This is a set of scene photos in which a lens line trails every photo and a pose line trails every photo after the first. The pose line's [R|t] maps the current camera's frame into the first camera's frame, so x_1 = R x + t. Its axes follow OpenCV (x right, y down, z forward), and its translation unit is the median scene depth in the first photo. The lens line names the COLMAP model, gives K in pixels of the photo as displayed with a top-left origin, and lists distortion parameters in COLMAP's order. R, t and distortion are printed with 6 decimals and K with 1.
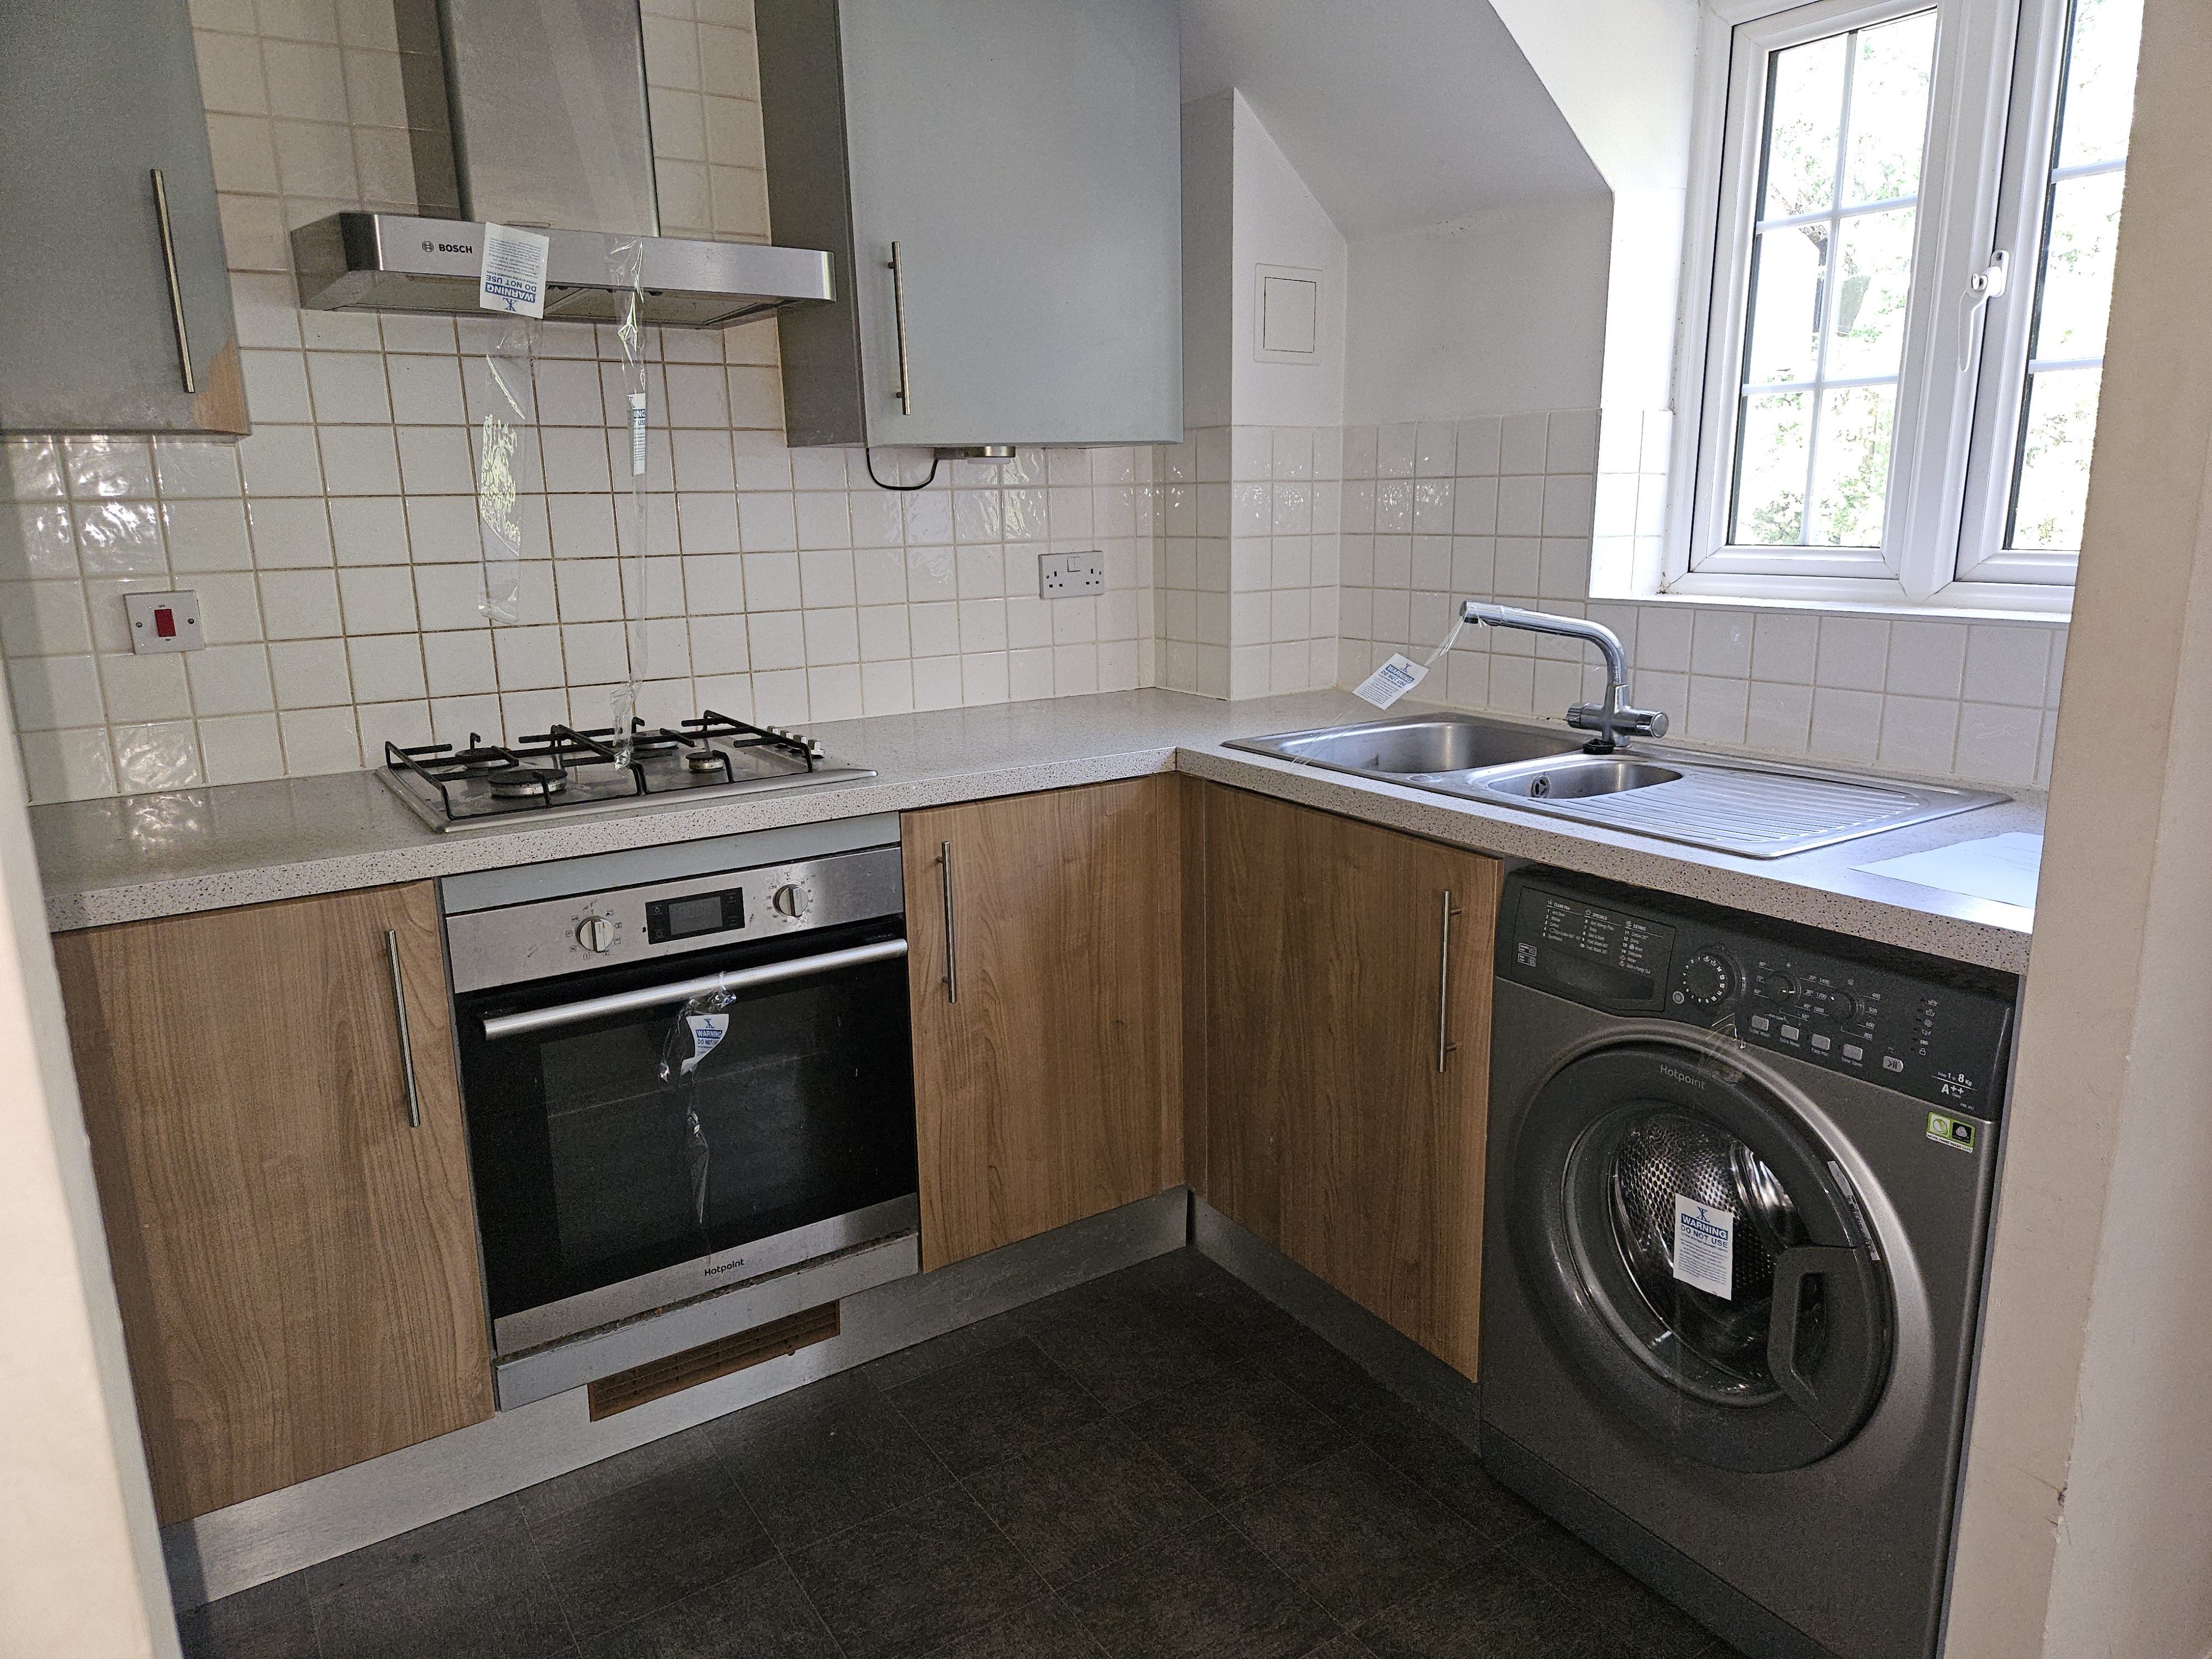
lens RADIAL K [[1491.4, 0, 1106.0], [0, 1491.4, 829.5], [0, 0, 1]] dist [0.078760, -0.070111]
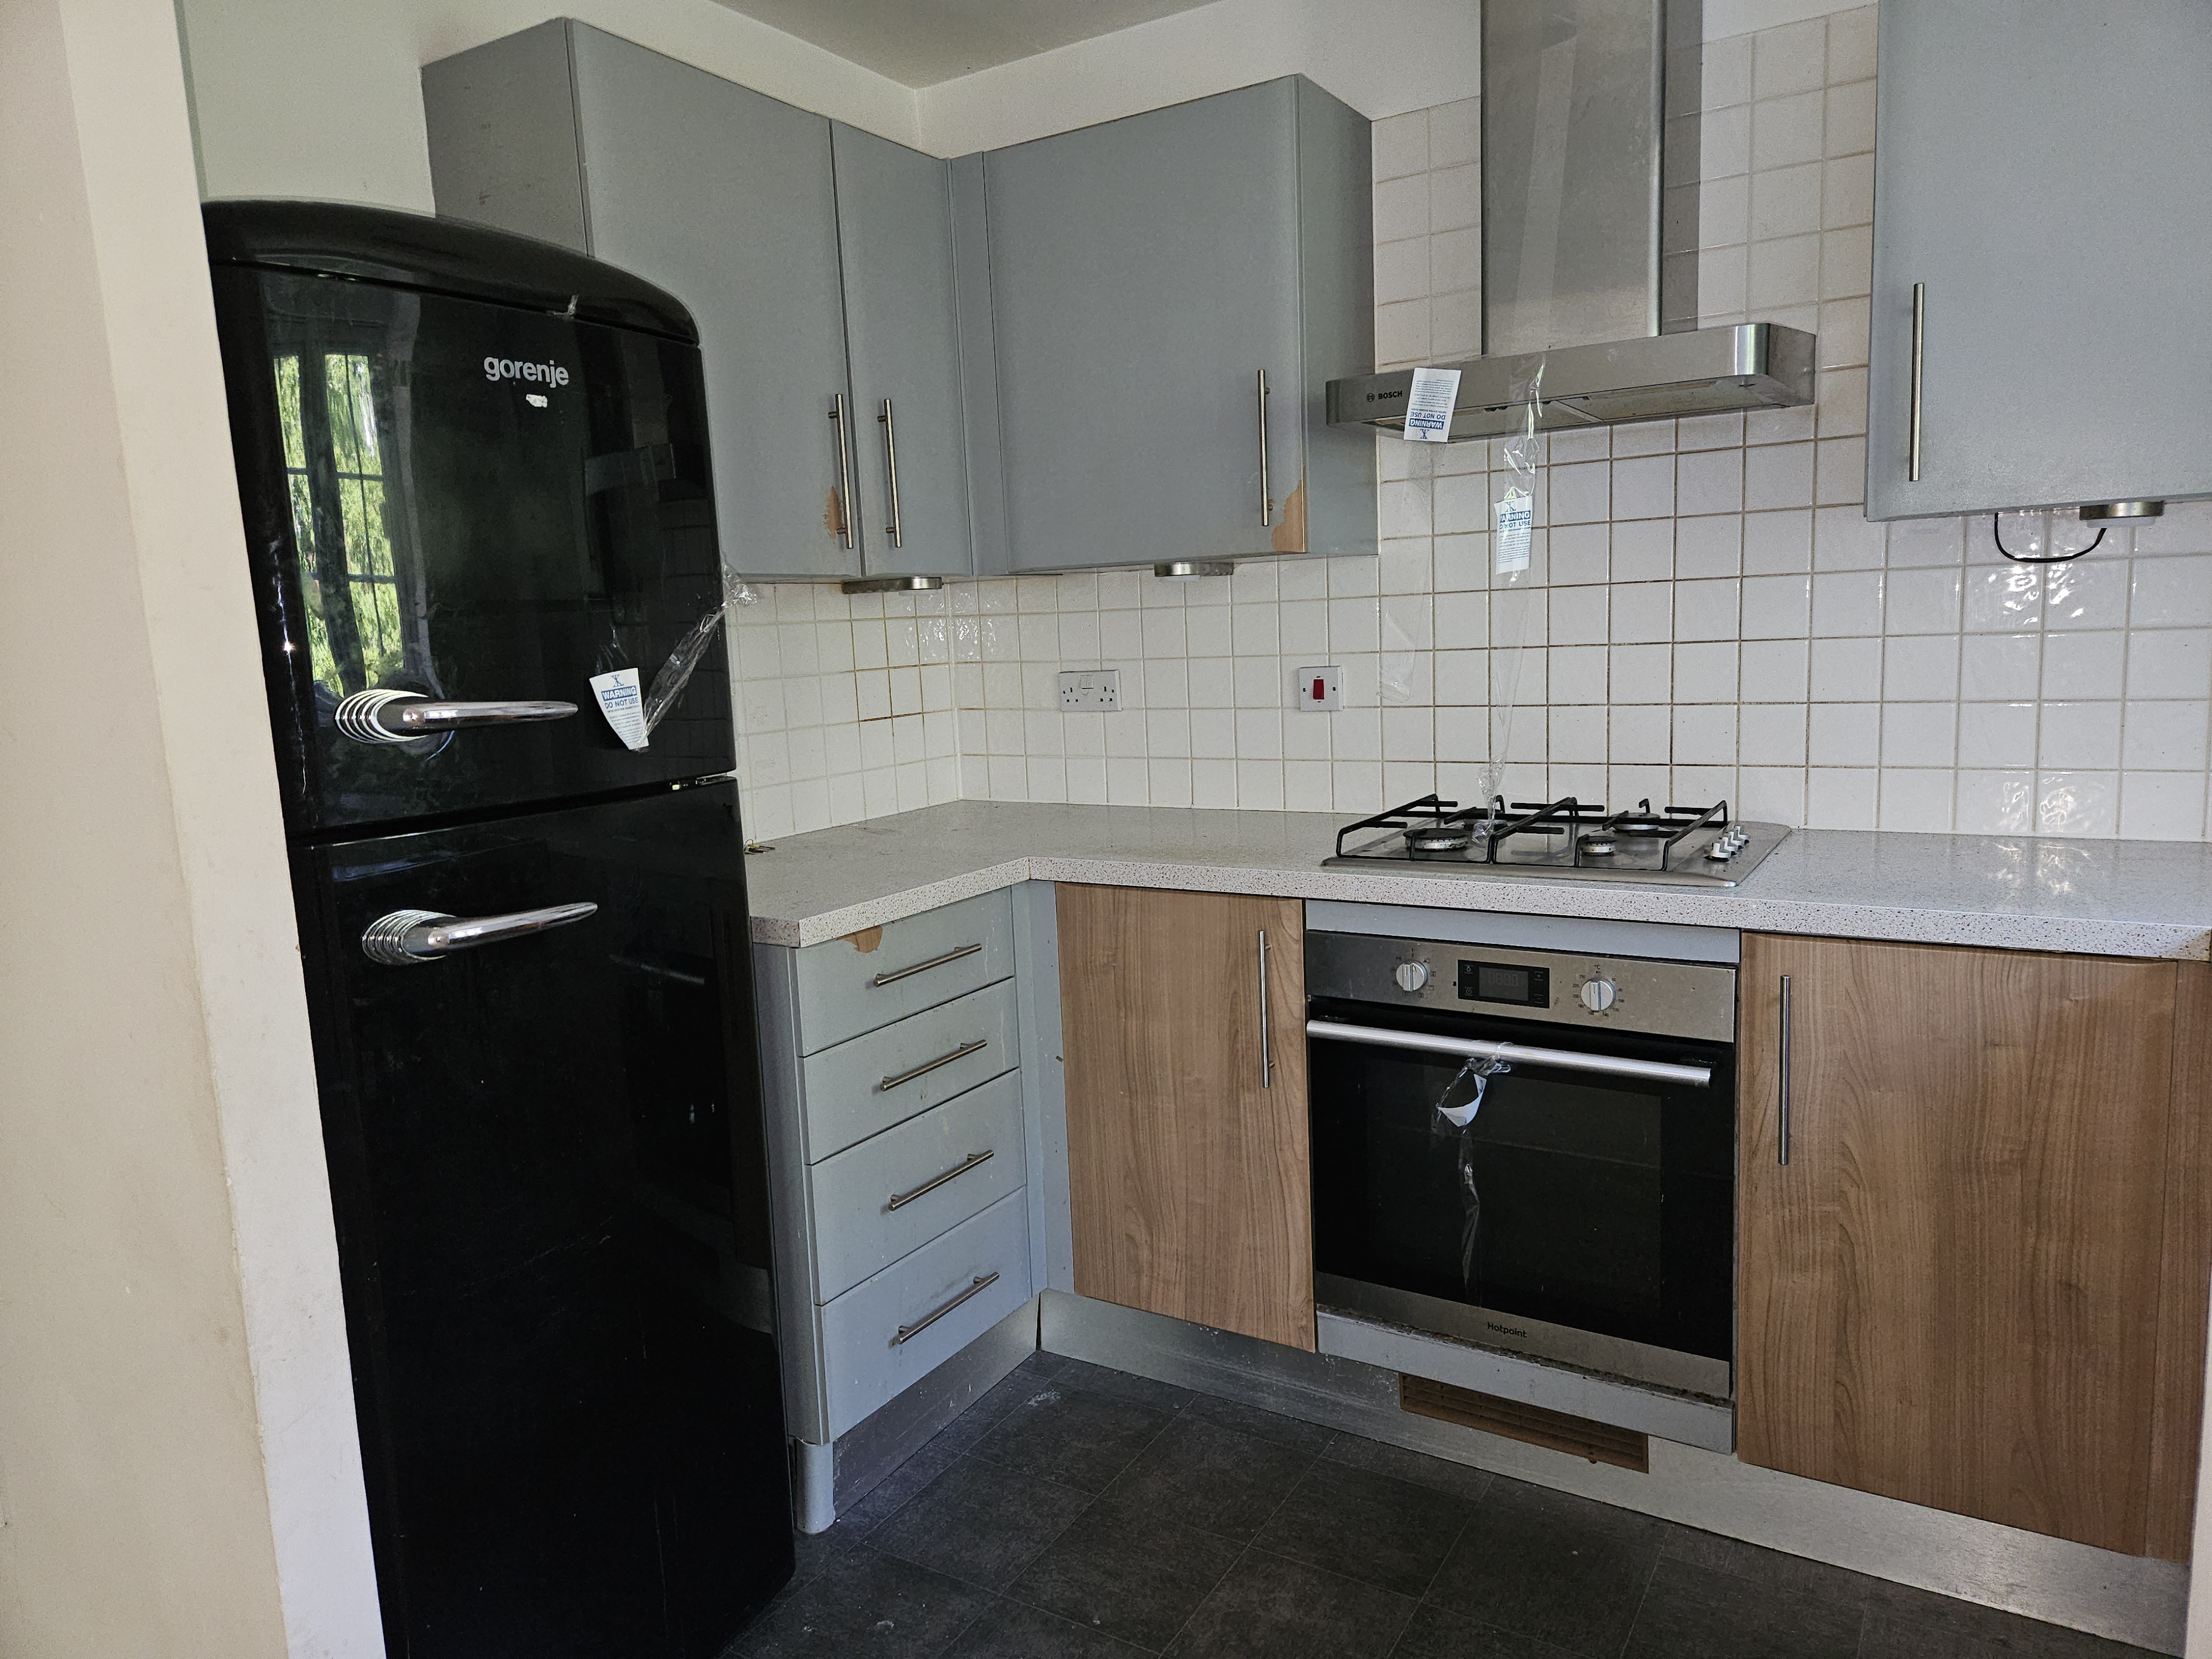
lens RADIAL K [[1467.3, 0, 1106.0], [0, 1467.3, 829.5], [0, 0, 1]] dist [0.075245, -0.085314]
pose [[0.417033, 0.131511, -0.899327, 0.470573], [-0.166521, 0.983783, 0.066642, -0.064061], [0.893507, 0.121965, 0.432169, 0.258901]]
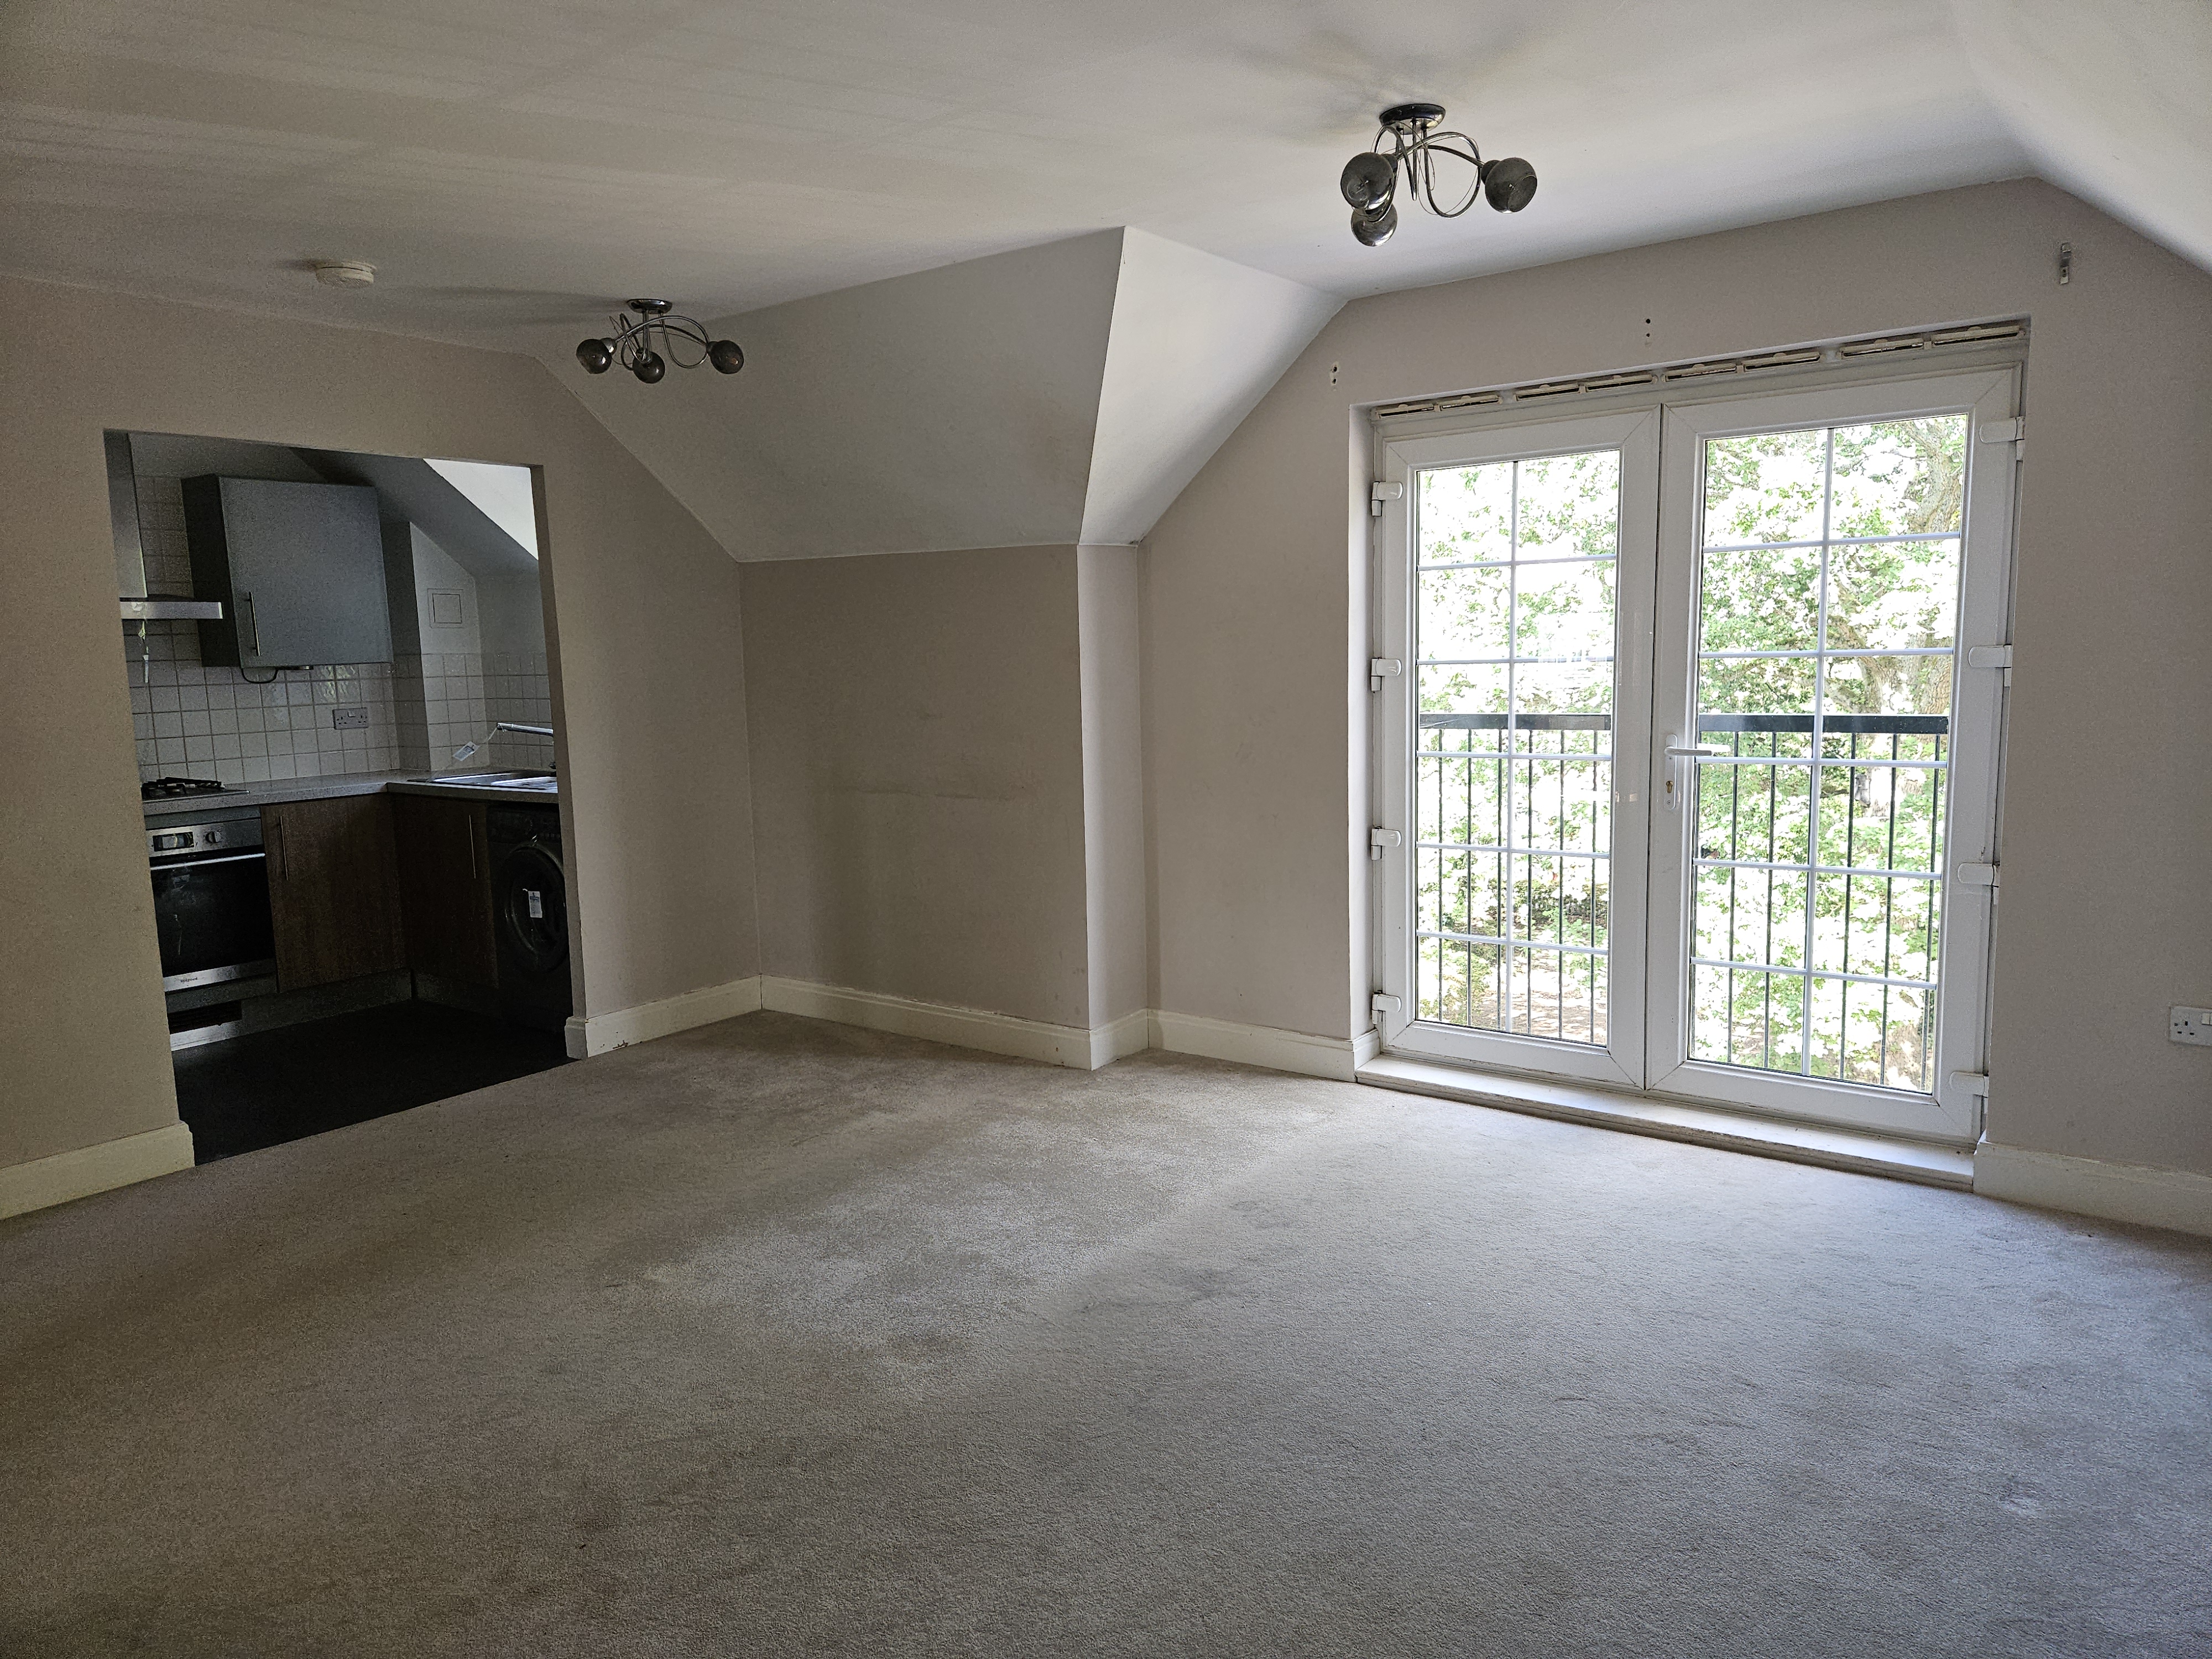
lens RADIAL K [[1491.4, 0, 1106.0], [0, 1491.4, 829.5], [0, 0, 1]] dist [0.078760, -0.070111]
pose [[0.940078, -0.055044, 0.336488, 0.344358], [0.091081, 0.991561, -0.092259, 0.392697], [-0.328570, 0.117379, 0.937157, -1.891513]]
